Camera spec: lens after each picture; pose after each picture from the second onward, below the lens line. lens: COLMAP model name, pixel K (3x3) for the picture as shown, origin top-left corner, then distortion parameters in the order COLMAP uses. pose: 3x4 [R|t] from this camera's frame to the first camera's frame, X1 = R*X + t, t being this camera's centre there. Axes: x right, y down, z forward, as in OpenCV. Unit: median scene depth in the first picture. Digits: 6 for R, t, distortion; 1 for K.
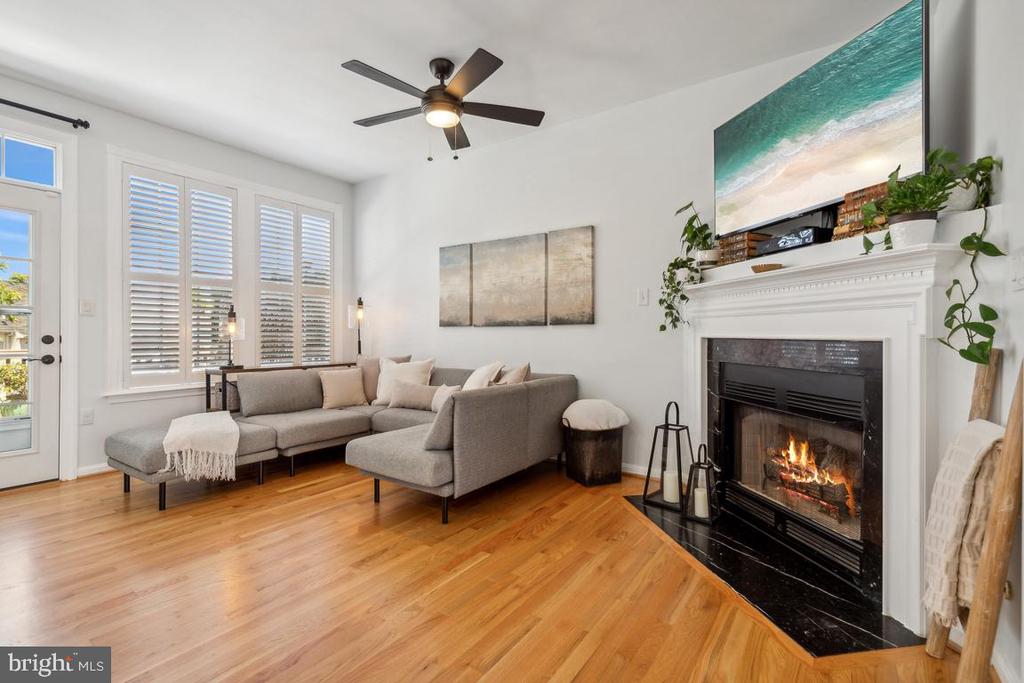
lens RADIAL K [[470.4, 0, 511.7], [0, 470.4, 343.4], [0, 0, 1]] dist [-0.000703, -0.000102]
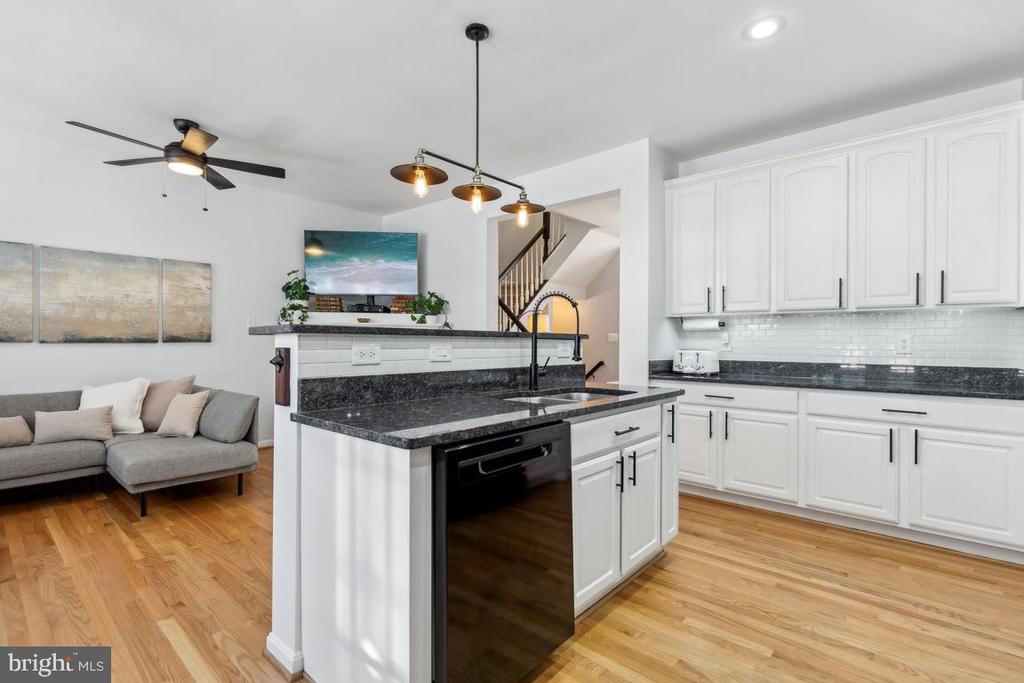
lens RADIAL K [[470.4, 0, 512.6], [0, 470.4, 342.0], [0, 0, 1]] dist [-0.000703, -0.000102]
pose [[0.110278, -0.001517, 0.993900, -0.963080], [0.011843, 0.999930, 0.000212, -0.030820], [-0.993830, 0.011747, 0.110288, 0.054025]]
